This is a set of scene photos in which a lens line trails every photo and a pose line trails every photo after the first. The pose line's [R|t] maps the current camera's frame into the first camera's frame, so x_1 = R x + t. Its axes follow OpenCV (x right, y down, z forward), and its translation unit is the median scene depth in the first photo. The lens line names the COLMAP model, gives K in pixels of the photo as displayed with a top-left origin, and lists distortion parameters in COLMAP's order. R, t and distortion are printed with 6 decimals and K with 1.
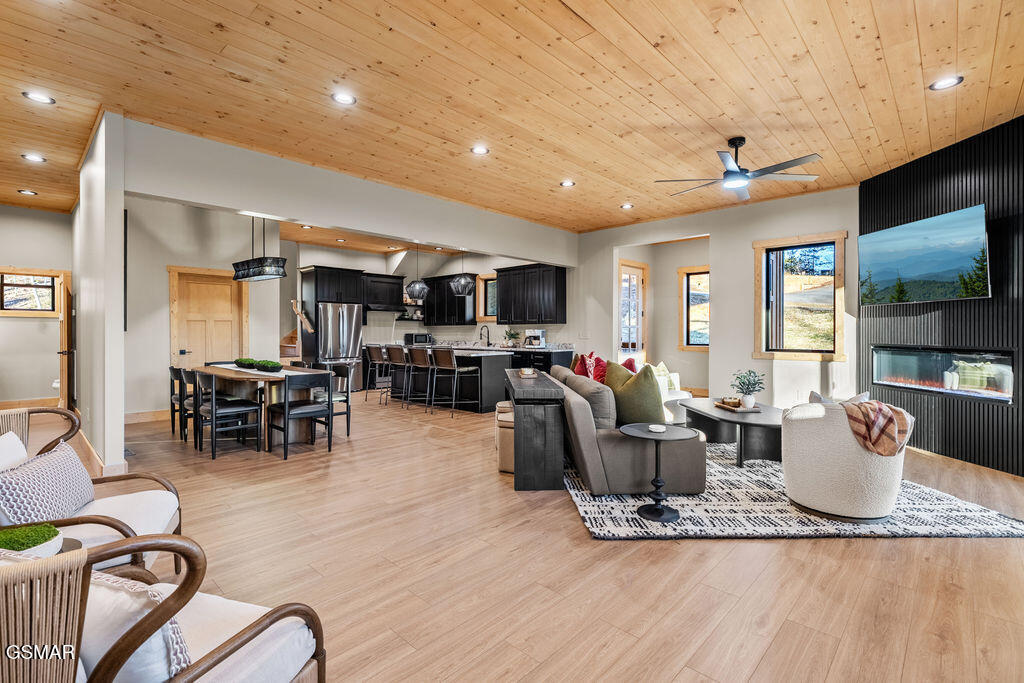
lens RADIAL K [[469.9, 0, 507.5], [0, 469.9, 333.9], [0, 0, 1]] dist [-0.000108, 0.000493]
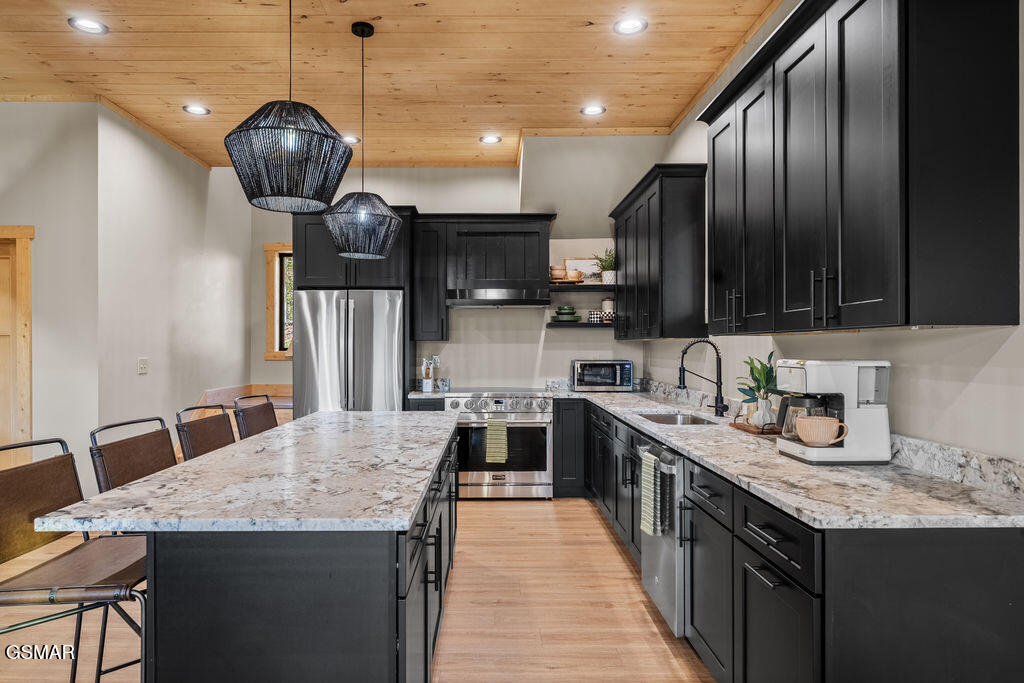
lens RADIAL K [[638.2, 0, 483.5], [0, 638.2, 344.6], [0, 0, 1]] dist [-0.002103, -0.000568]
pose [[0.684741, -0.002363, -0.728783, 0.128849], [-0.001058, 0.999990, -0.004236, -0.012124], [0.728786, 0.003672, 0.684732, 0.617268]]
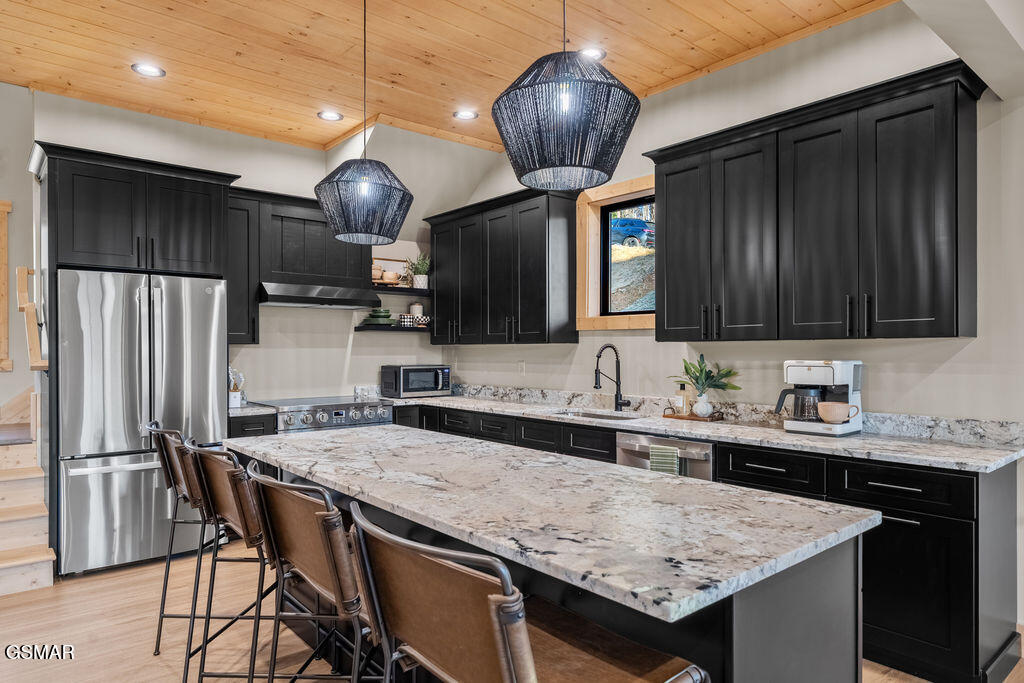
lens RADIAL K [[638.2, 0, 512.8], [0, 638.2, 346.5], [0, 0, 1]] dist [-0.002103, -0.000568]
pose [[0.993967, -0.001373, -0.109670, -0.061776], [0.000269, 0.999949, -0.010081, -0.011390], [0.109678, 0.009991, 0.993917, 0.539907]]
